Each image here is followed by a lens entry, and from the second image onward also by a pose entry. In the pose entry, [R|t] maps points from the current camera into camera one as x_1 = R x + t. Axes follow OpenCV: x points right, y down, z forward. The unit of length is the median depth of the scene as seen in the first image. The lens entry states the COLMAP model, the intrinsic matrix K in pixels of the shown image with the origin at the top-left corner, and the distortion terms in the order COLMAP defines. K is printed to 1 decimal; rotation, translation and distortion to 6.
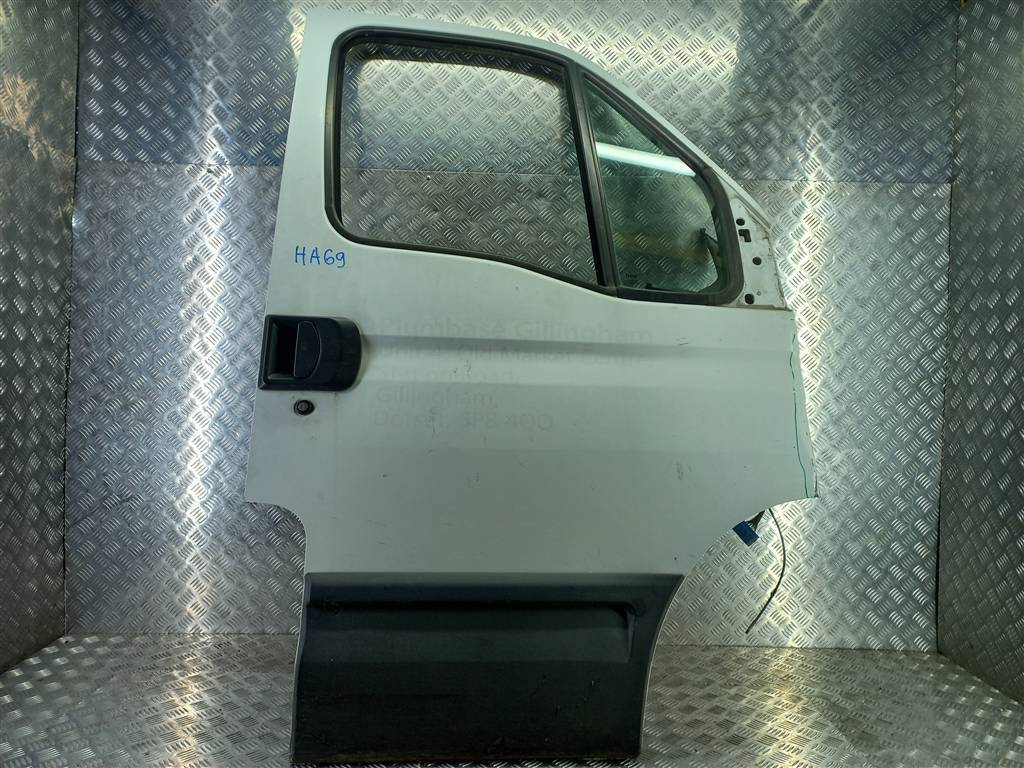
lens RADIAL K [[733.4, 0, 506.0], [0, 733.4, 391.1], [0, 0, 1]] dist [0.037217, -0.001119]
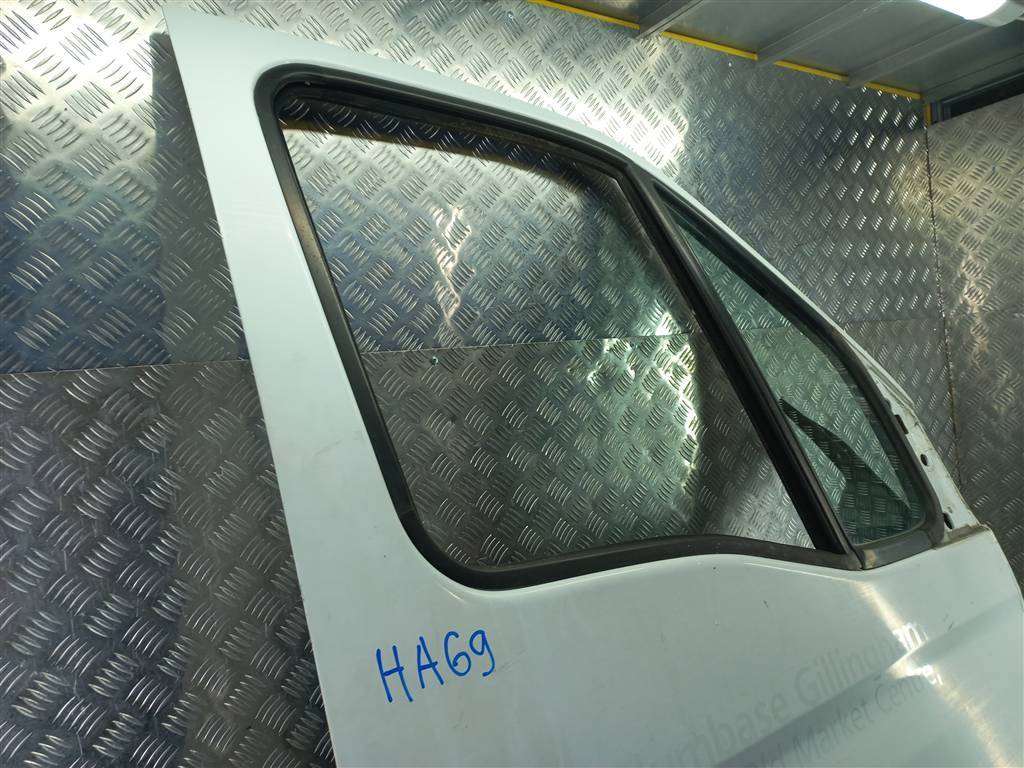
lens RADIAL K [[733.4, 0, 510.9], [0, 733.4, 386.7], [0, 0, 1]] dist [0.037217, -0.001119]
pose [[0.834519, -0.109706, 0.539947, -0.356510], [0.117649, 0.992856, 0.019894, -0.283696], [-0.538272, 0.046922, 0.841464, 0.542243]]
